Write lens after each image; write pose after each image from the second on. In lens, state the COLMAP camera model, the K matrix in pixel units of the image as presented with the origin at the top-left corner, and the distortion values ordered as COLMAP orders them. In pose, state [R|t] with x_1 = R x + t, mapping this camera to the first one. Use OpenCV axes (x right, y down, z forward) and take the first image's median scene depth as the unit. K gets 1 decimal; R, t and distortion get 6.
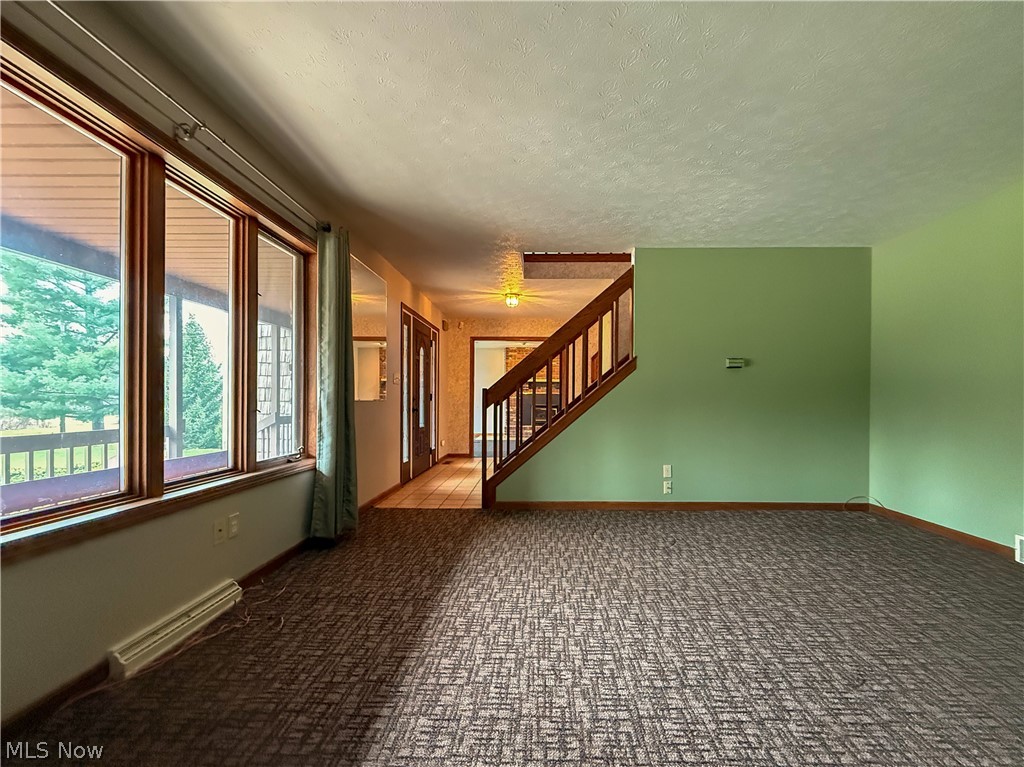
lens RADIAL K [[420.2, 0, 522.2], [0, 420.2, 403.5], [0, 0, 1]] dist [-0.001982, 0.000668]
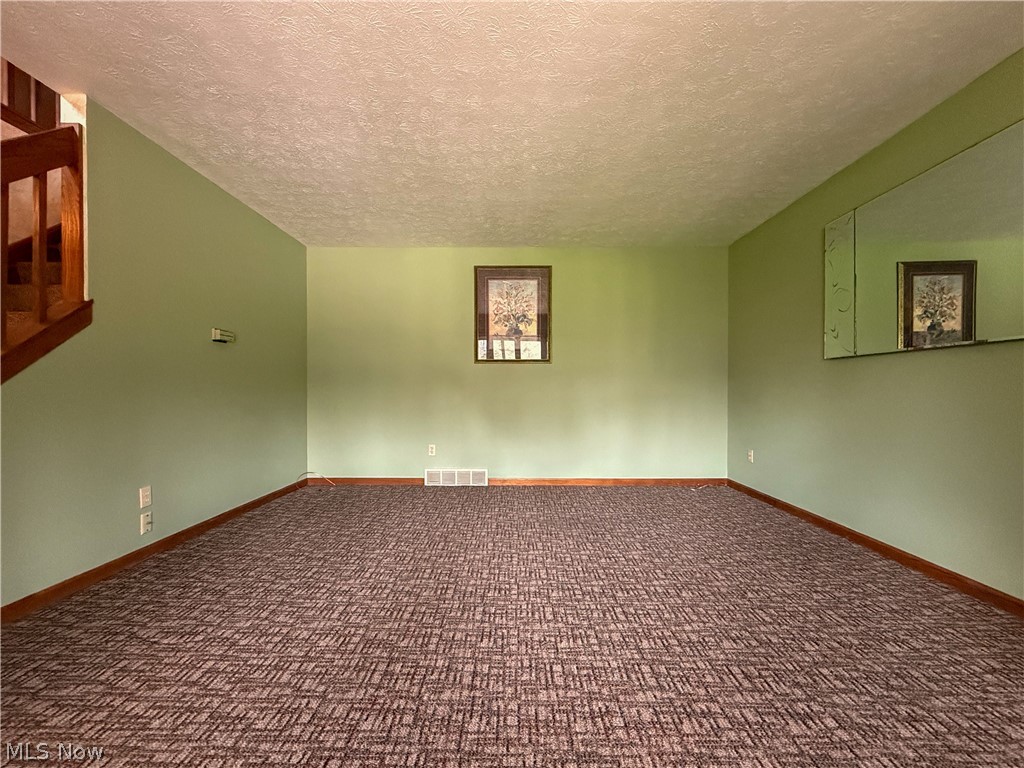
lens RADIAL K [[420.2, 0, 513.0], [0, 420.2, 392.2], [0, 0, 1]] dist [-0.001982, 0.000668]
pose [[-0.029708, -0.007927, 0.999527, -0.414778], [0.011236, 0.999903, 0.008263, 0.012377], [-0.999495, 0.011477, -0.029616, 0.693911]]
